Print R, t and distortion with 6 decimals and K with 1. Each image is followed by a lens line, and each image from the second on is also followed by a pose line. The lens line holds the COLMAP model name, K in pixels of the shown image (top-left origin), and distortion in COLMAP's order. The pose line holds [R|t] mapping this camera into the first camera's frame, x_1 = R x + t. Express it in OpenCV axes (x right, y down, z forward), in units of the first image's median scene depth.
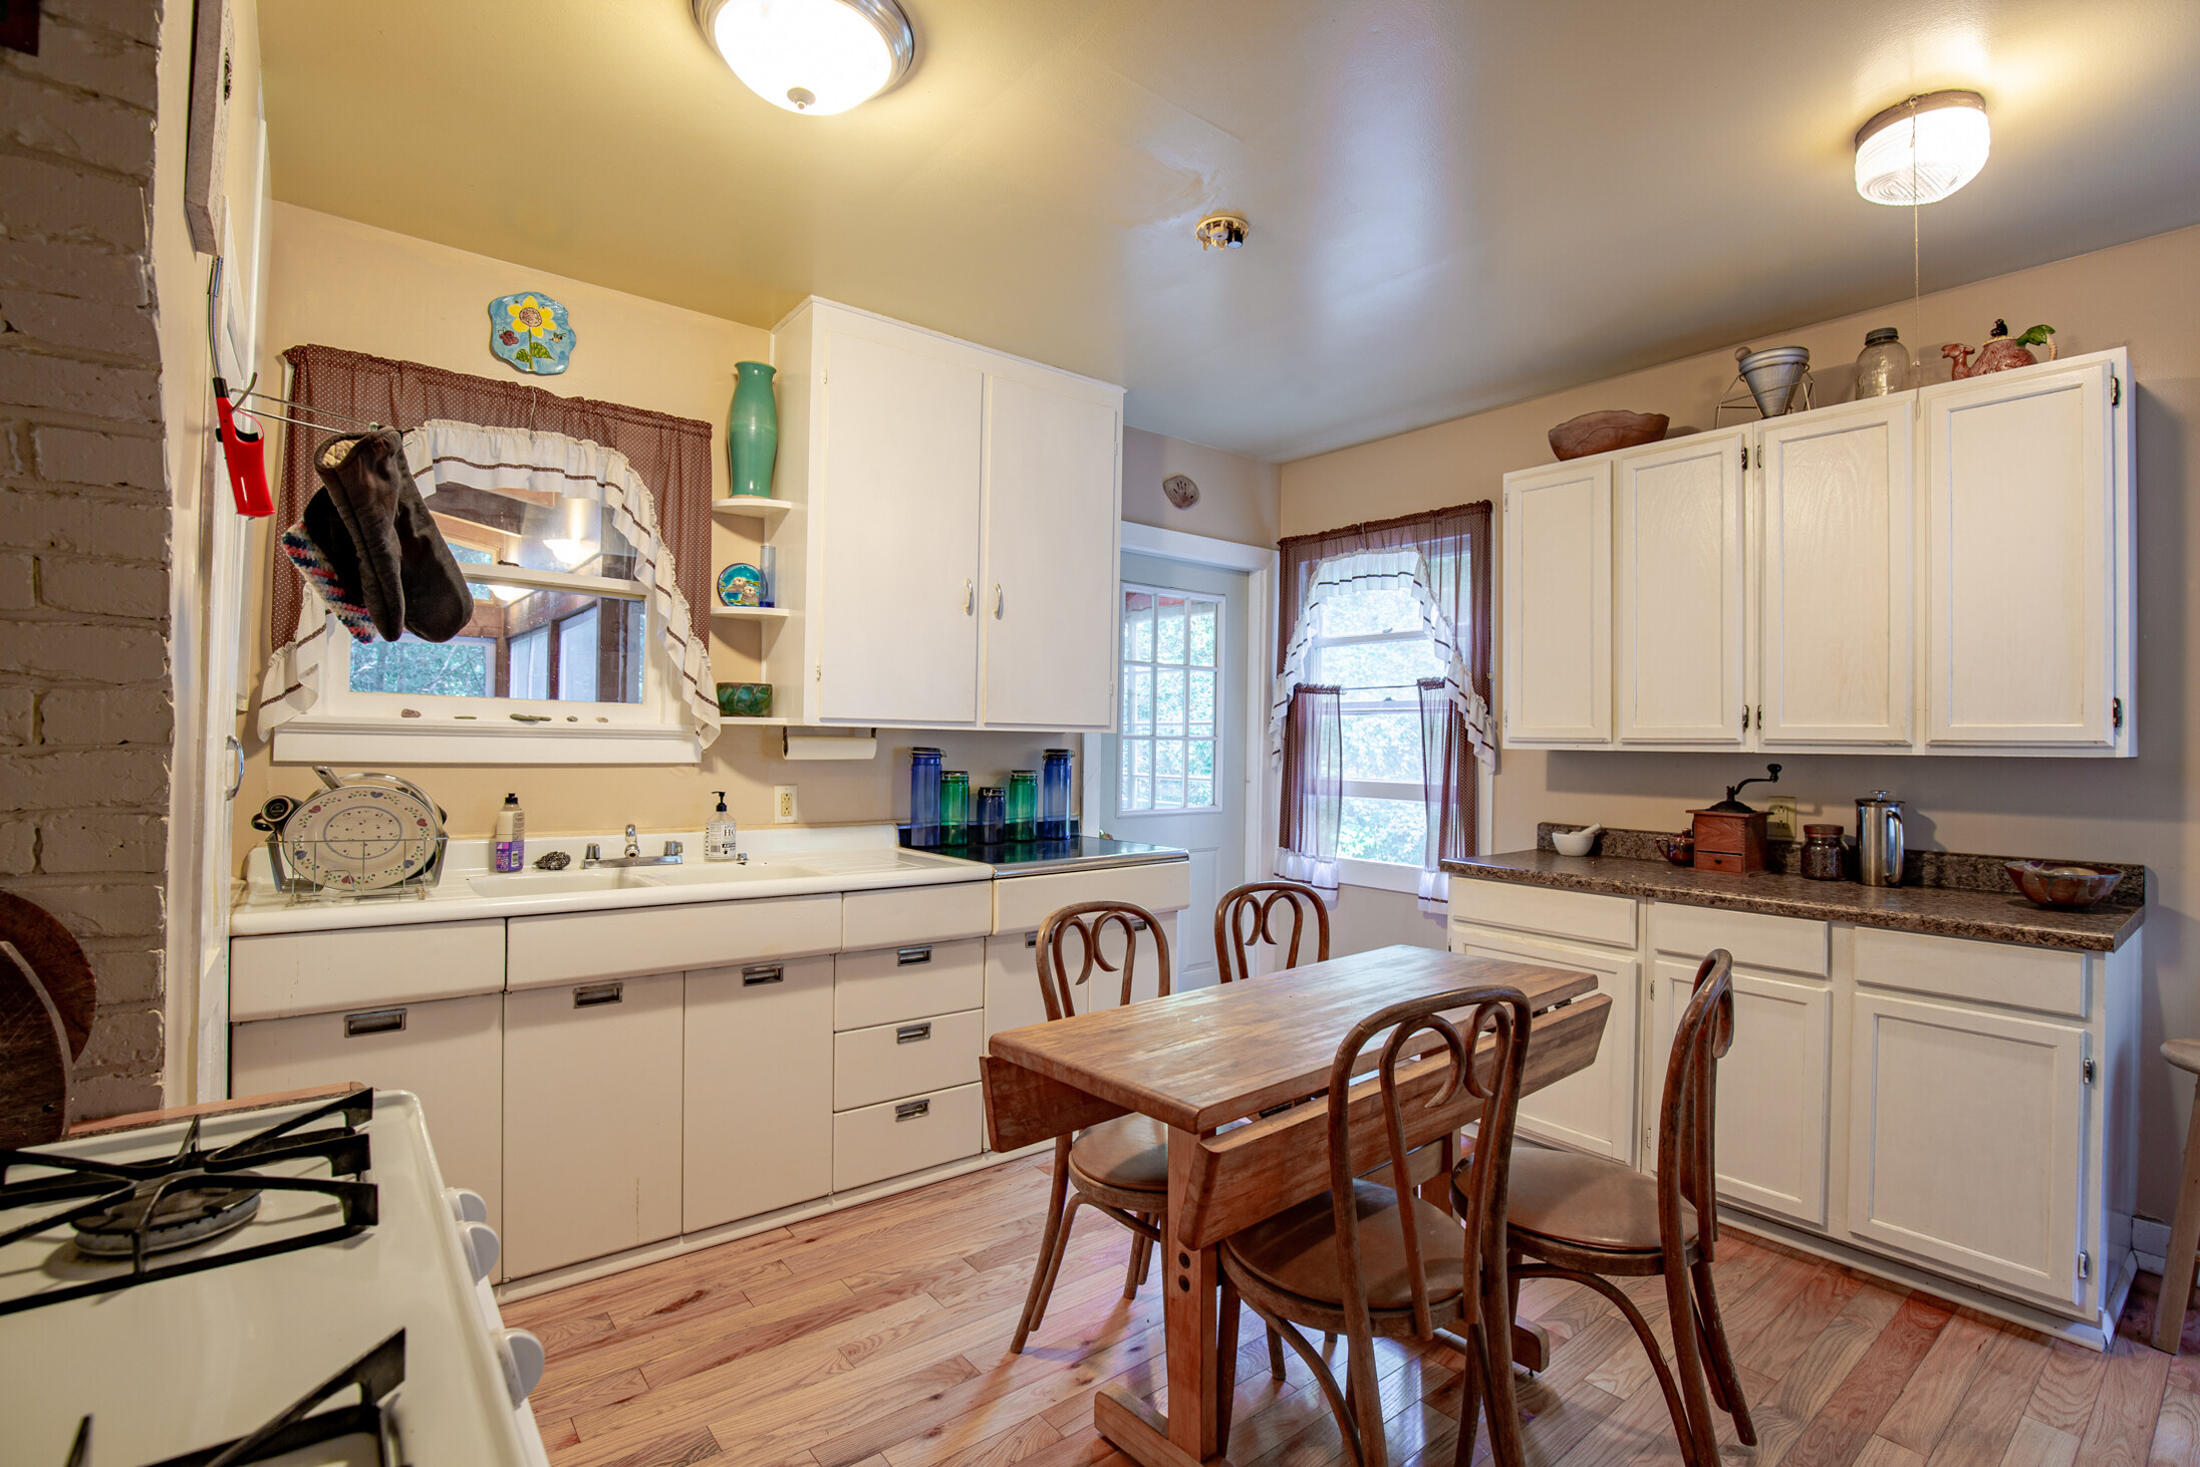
lens RADIAL K [[1004.8, 0, 1112.4], [0, 1004.8, 729.5], [0, 0, 1]] dist [-0.037344, 0.006075]
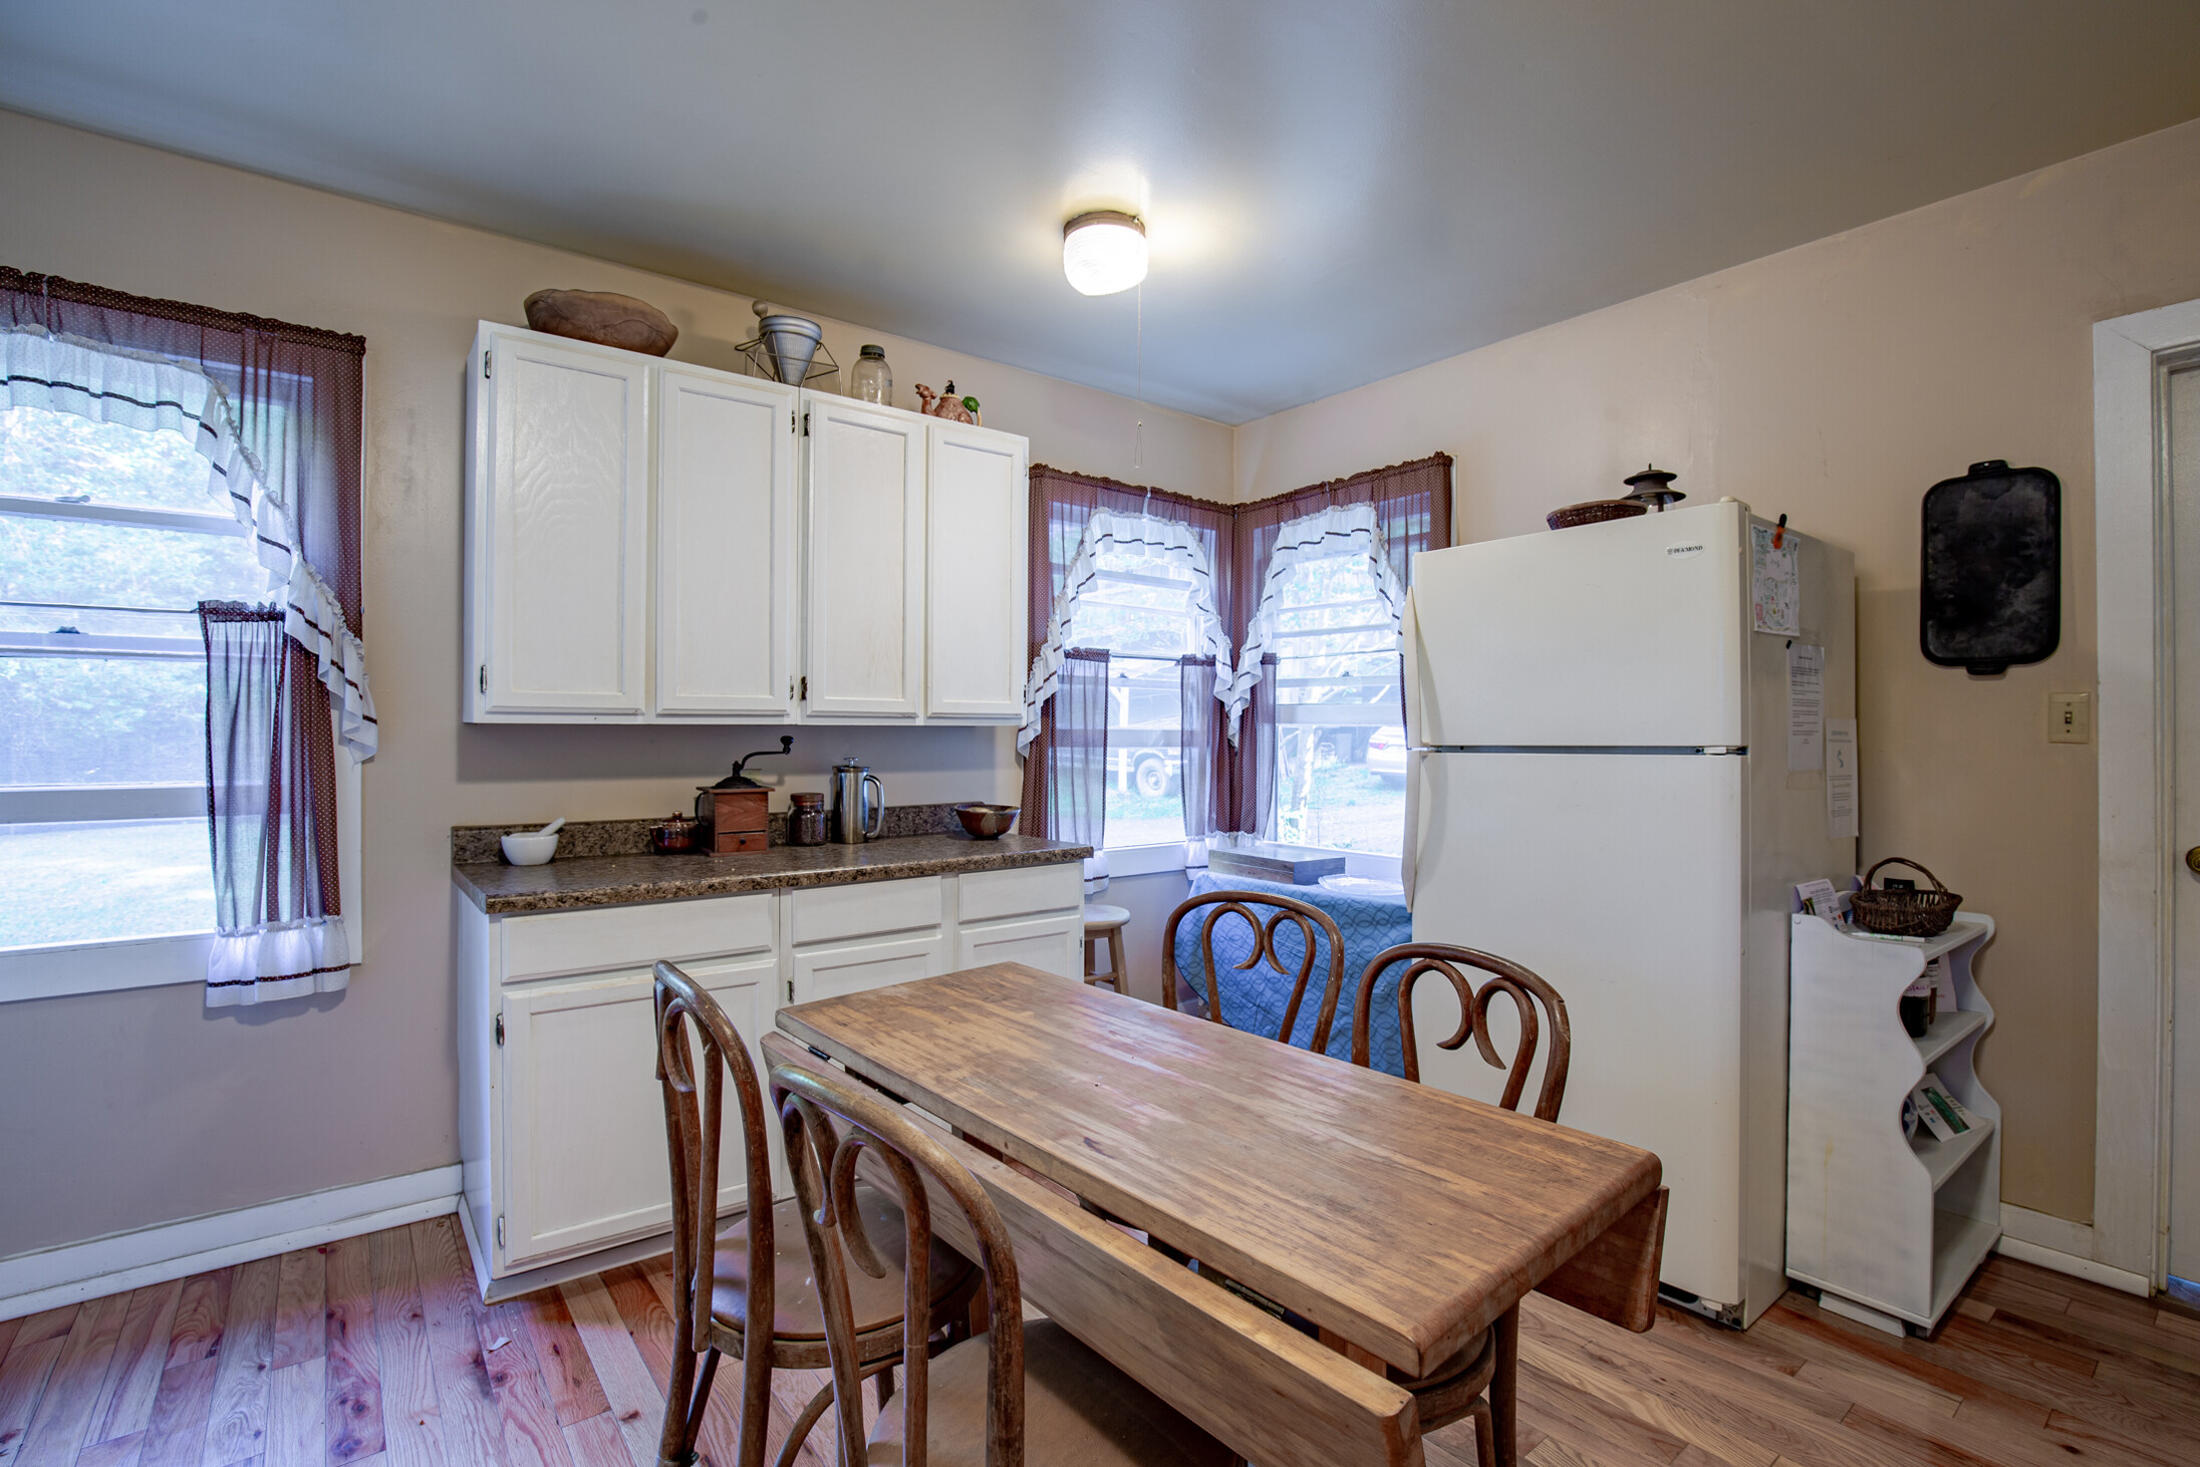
lens RADIAL K [[1004.8, 0, 1112.4], [0, 1004.8, 729.5], [0, 0, 1]] dist [-0.037344, 0.006075]
pose [[0.004629, -0.014766, 0.999880, -0.361377], [-0.014958, 0.999778, 0.014834, 0.008951], [-0.999877, -0.015025, 0.004407, 0.711564]]
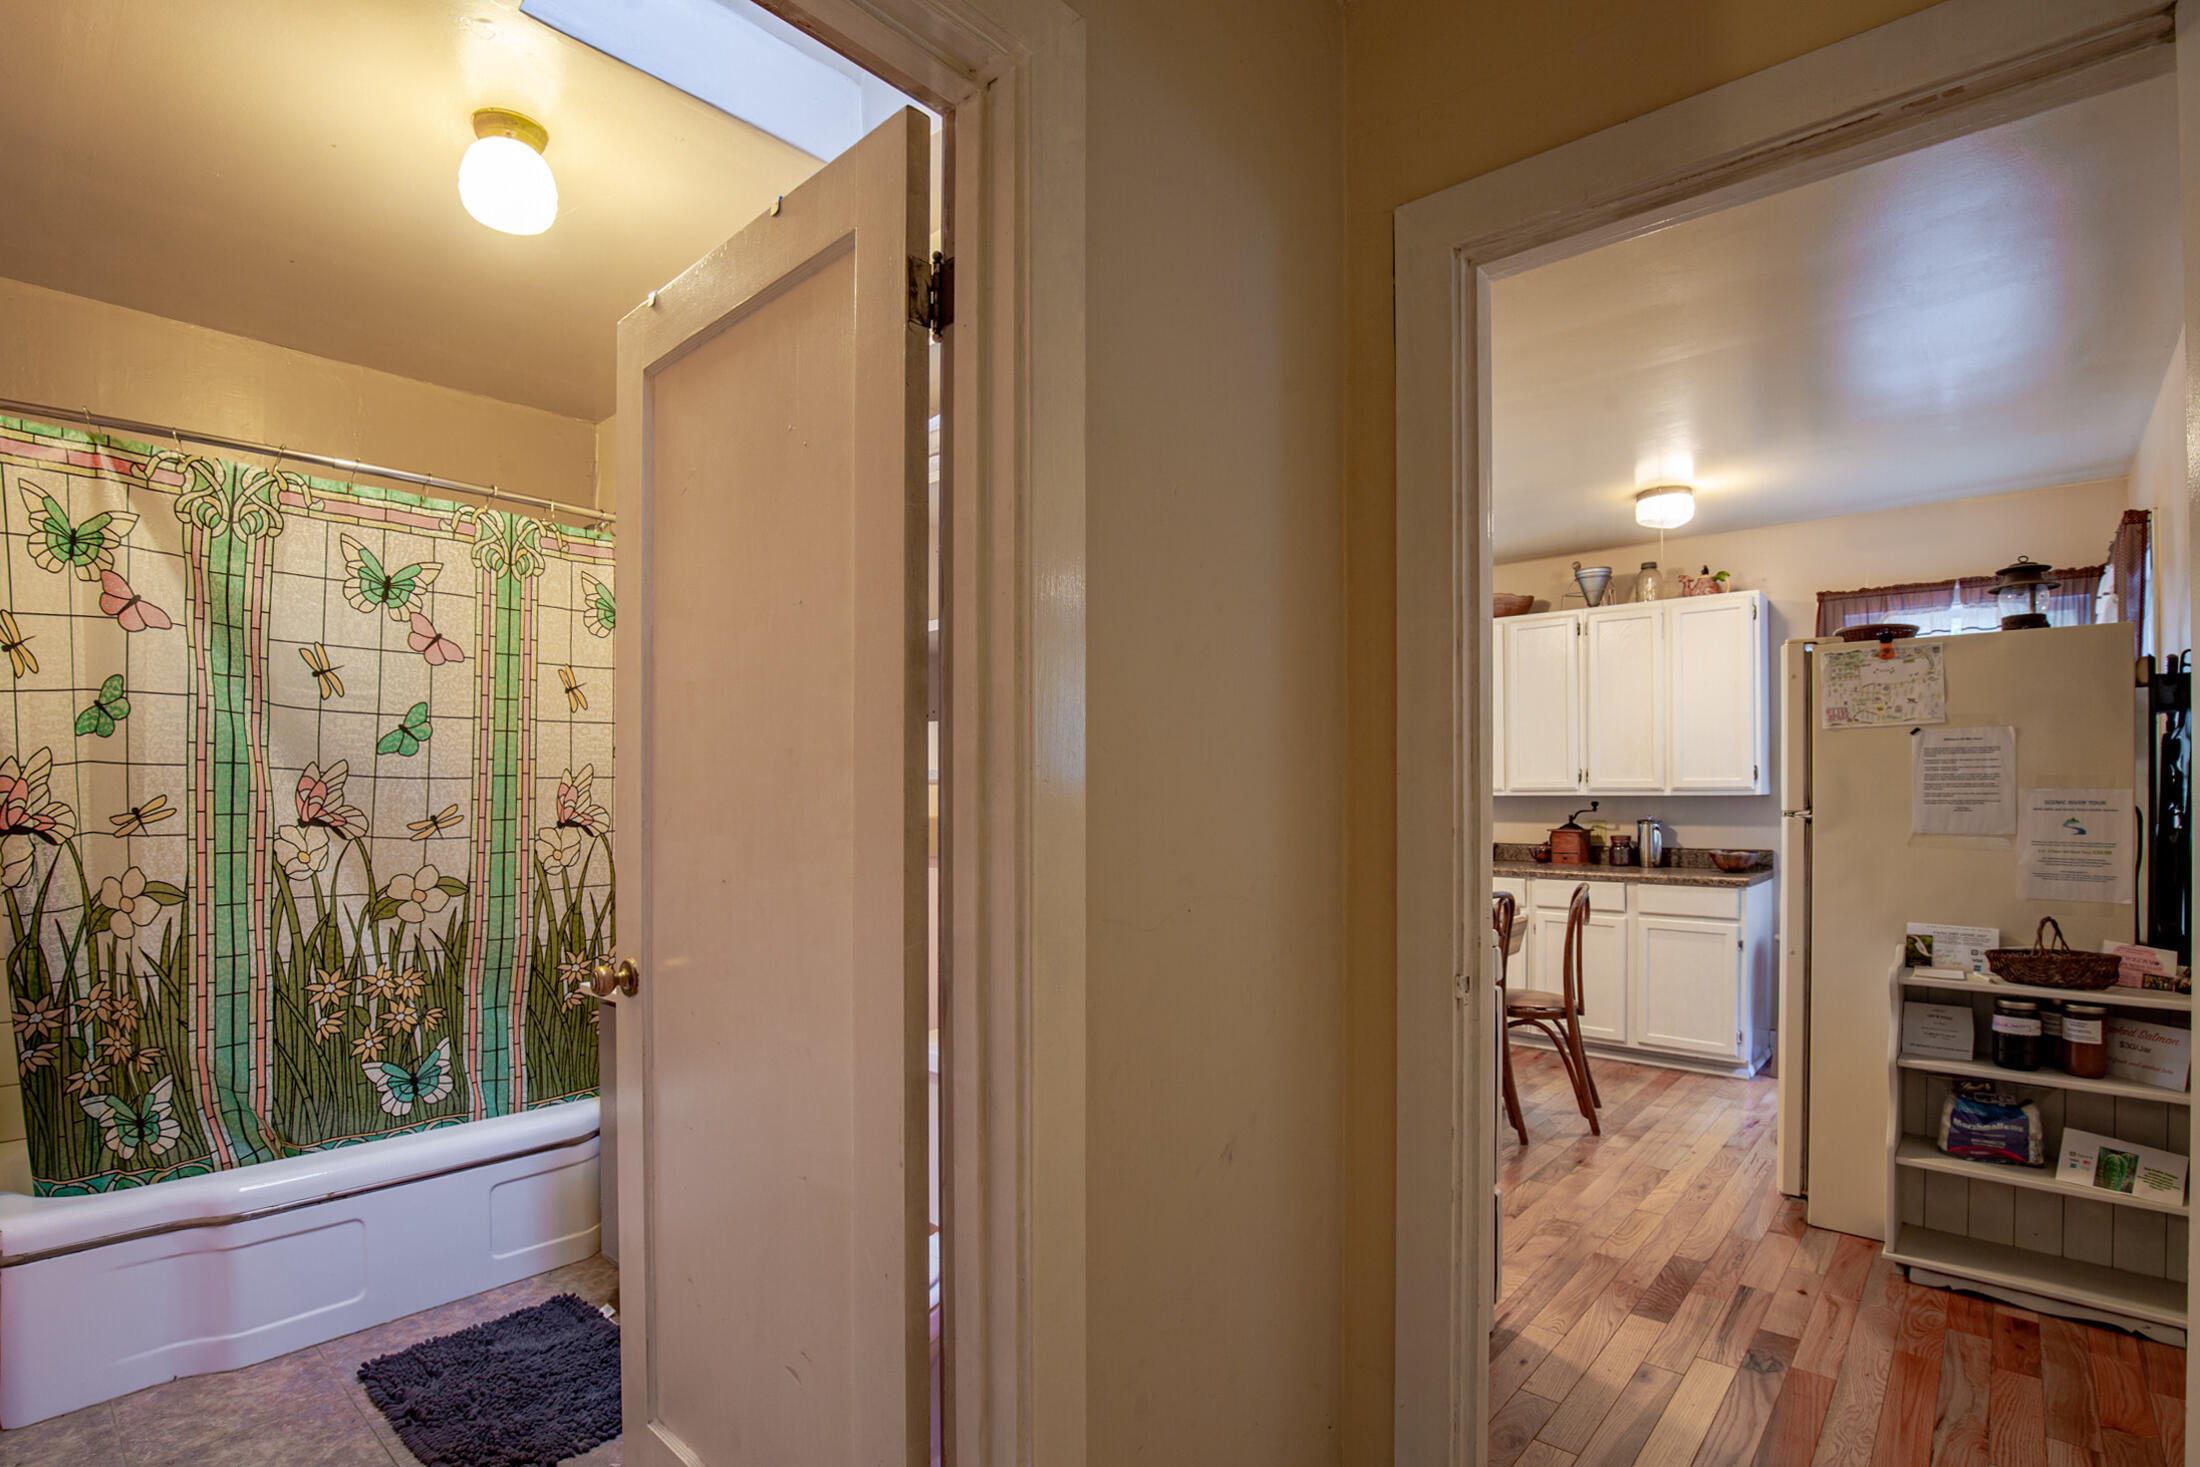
lens RADIAL K [[1048.3, 0, 1099.3], [0, 1048.3, 792.2], [0, 0, 1]] dist [-0.032686, -0.000347]
pose [[0.985691, -0.017631, 0.167635, -0.550944], [0.015647, 0.999791, 0.013150, -0.021487], [-0.167832, -0.010339, 0.985761, -0.731733]]
